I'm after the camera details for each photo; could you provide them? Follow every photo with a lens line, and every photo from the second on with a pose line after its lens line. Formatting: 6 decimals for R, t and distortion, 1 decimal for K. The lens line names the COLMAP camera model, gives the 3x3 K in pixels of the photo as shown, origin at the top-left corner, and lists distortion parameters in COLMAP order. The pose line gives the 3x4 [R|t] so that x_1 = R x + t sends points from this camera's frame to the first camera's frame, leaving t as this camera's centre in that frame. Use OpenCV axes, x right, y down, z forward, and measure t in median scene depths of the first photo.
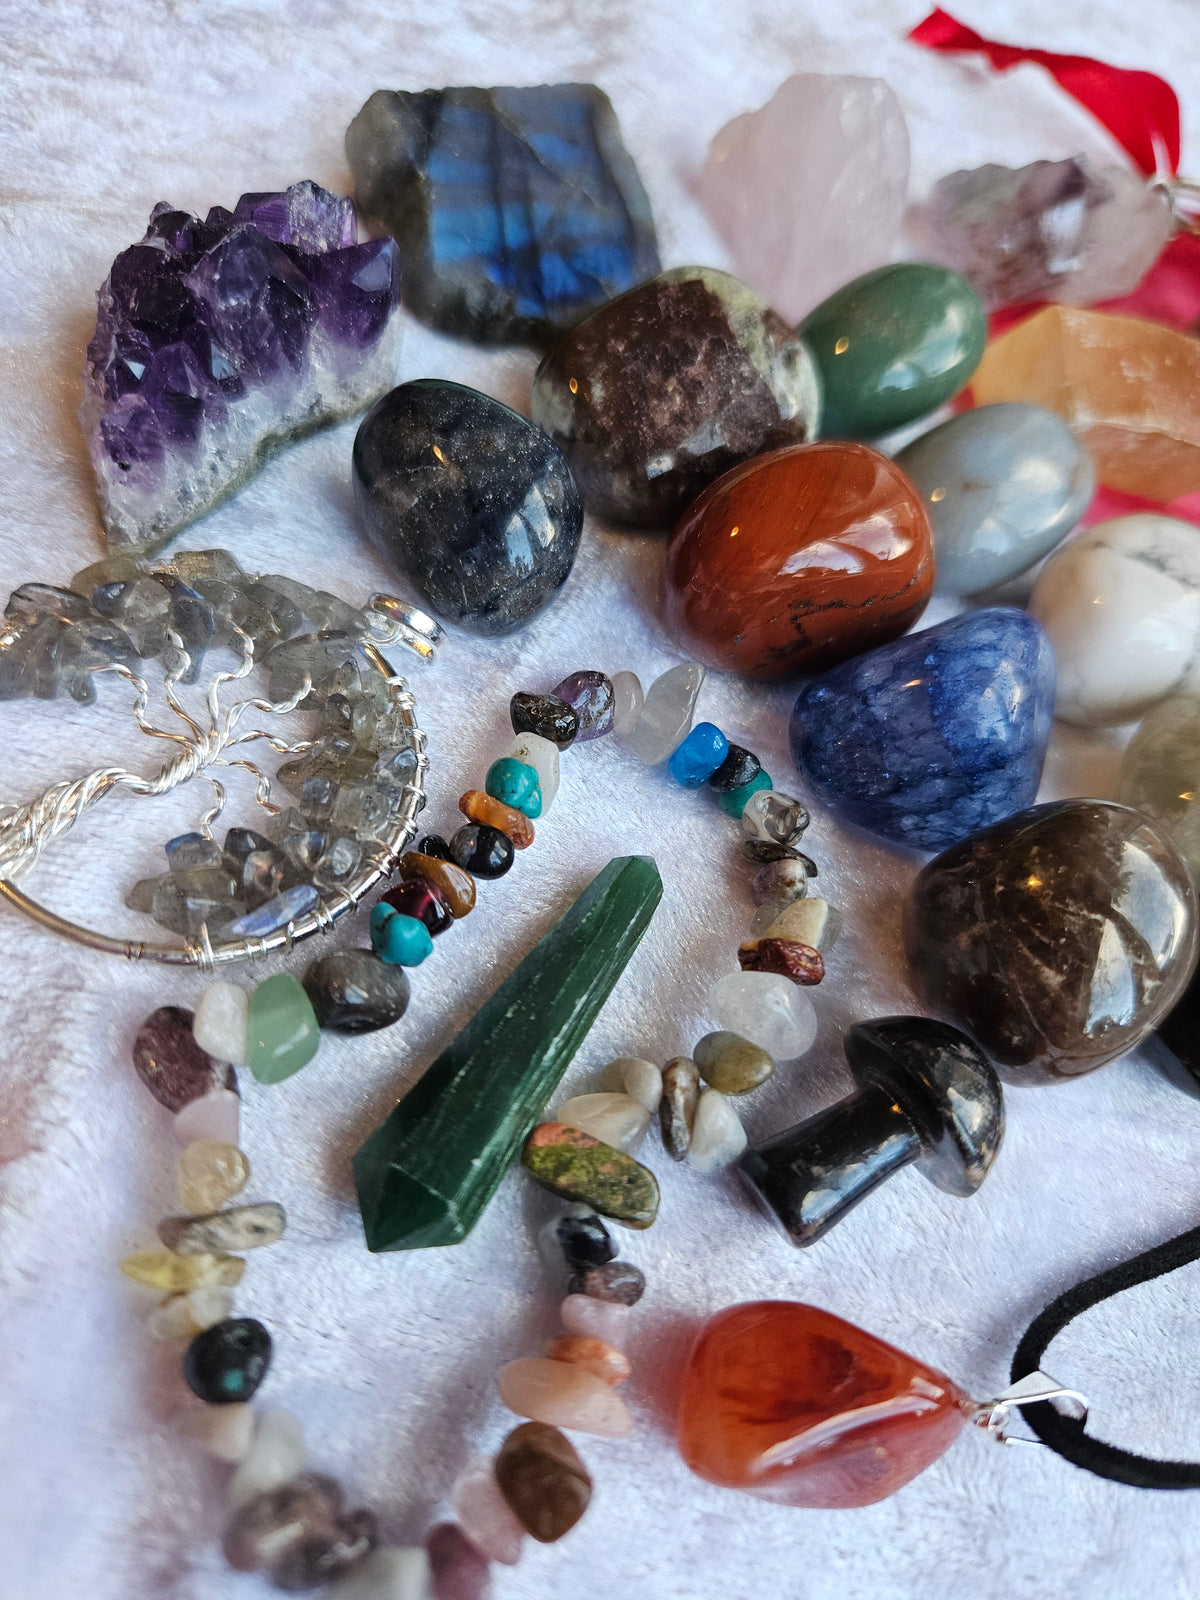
lens RADIAL K [[1192.5, 0, 598.1], [0, 1192.5, 826.2], [0, 0, 1]] dist [-0.027674, -0.000935]
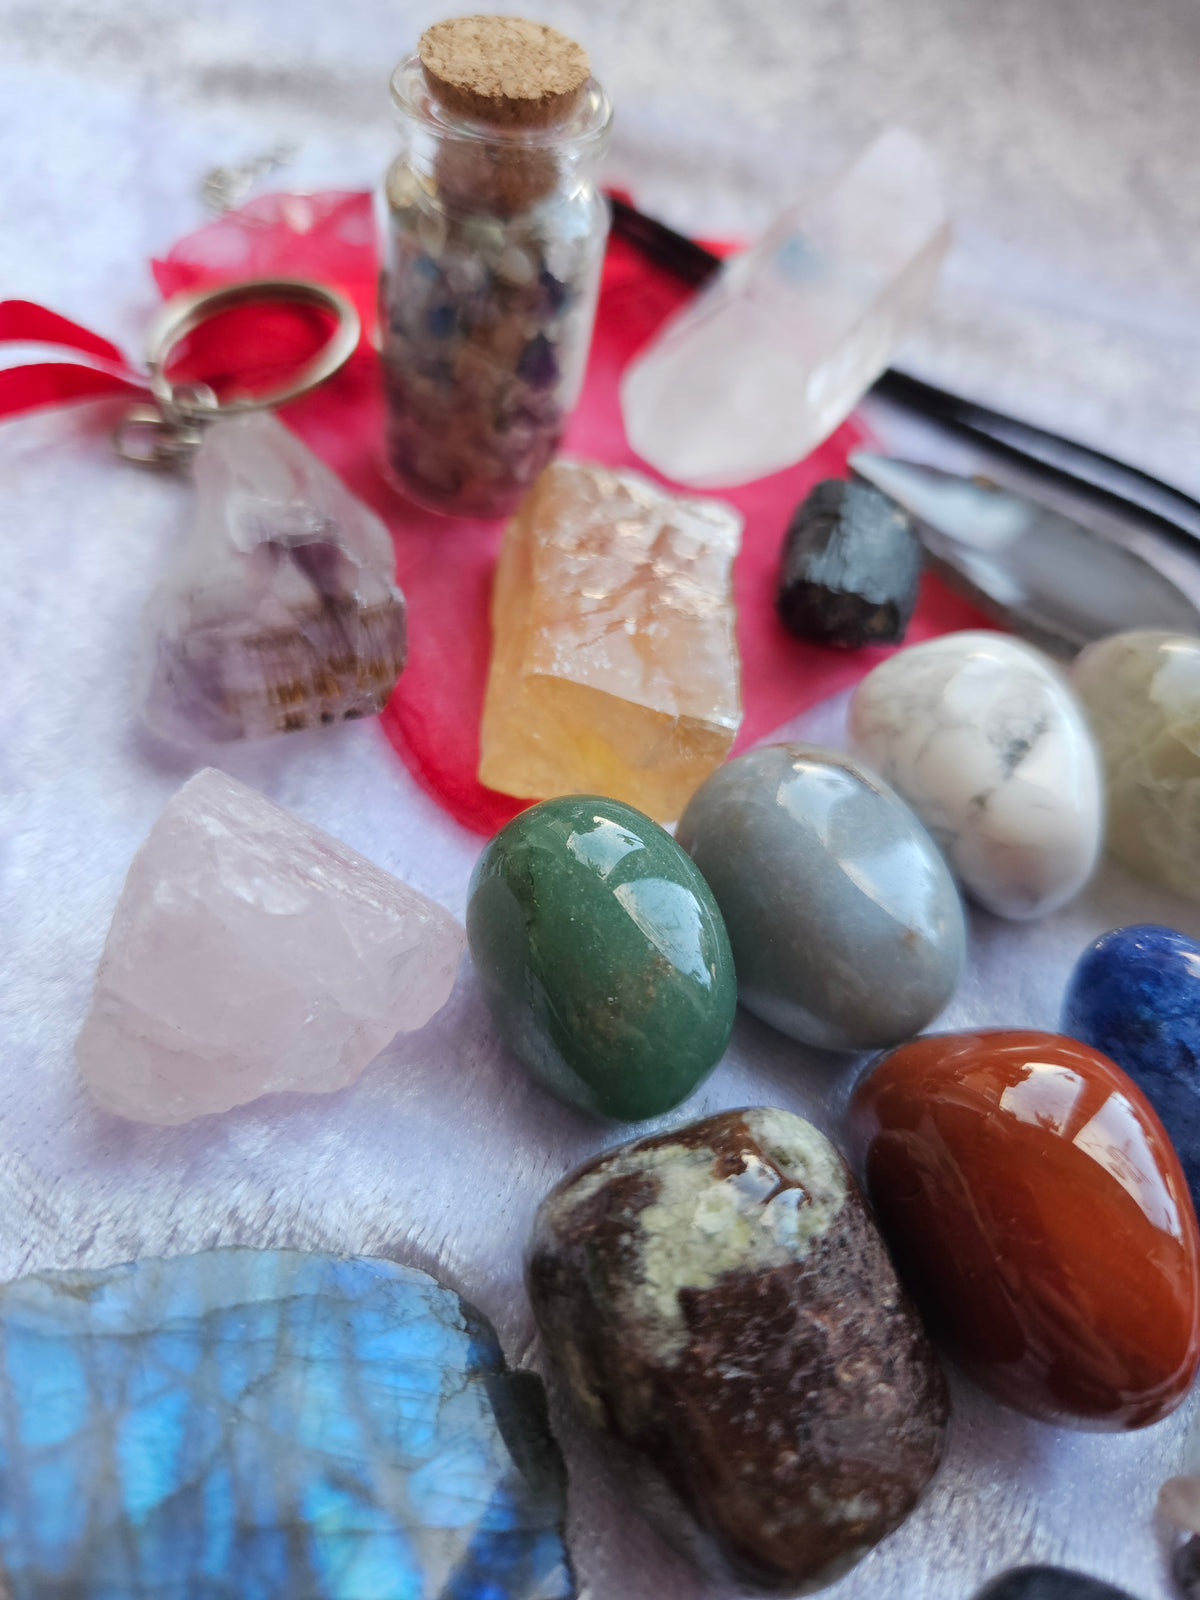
lens RADIAL K [[1172.8, 0, 603.4], [0, 1172.8, 819.2], [0, 0, 1]] dist [-0.046986, -0.002785]
pose [[0.197408, -0.930413, 0.308807, 0.145194], [0.835703, 0.324392, 0.443137, -1.011816], [-0.512475, 0.170592, 0.841586, 0.587206]]
